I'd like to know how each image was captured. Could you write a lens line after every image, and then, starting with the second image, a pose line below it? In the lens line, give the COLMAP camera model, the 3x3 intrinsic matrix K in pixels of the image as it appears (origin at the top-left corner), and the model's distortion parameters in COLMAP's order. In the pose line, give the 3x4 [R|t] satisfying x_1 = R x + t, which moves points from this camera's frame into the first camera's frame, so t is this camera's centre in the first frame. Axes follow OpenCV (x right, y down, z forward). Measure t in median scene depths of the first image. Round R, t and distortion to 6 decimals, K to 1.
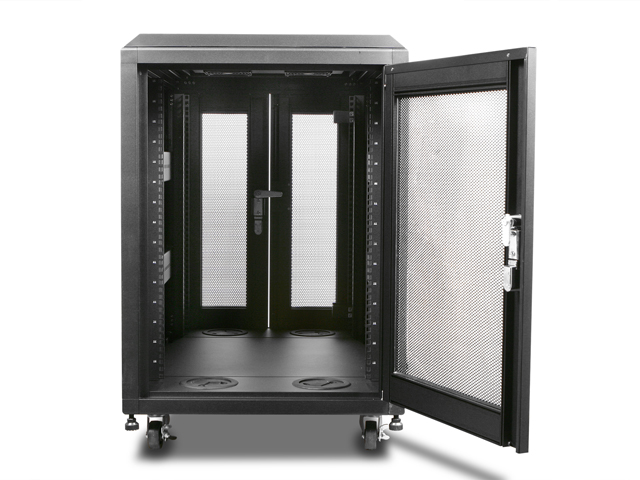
lens RADIAL K [[1225.9, 0, 321.5], [0, 1225.9, 239.4], [0, 0, 1]] dist [0.109258, 0.000000]
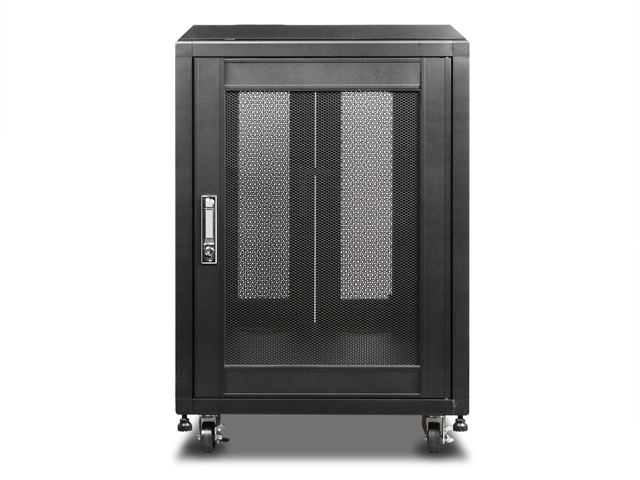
lens RADIAL K [[1061.8, 0, 317.1], [0, 1061.8, 238.7], [0, 0, 1]] dist [-0.037663, 0.000000]
pose [[0.997380, -0.008715, -0.071814, 0.010094], [0.007602, 0.999847, -0.015751, 0.017423], [0.071940, 0.015164, 0.997294, 0.169985]]
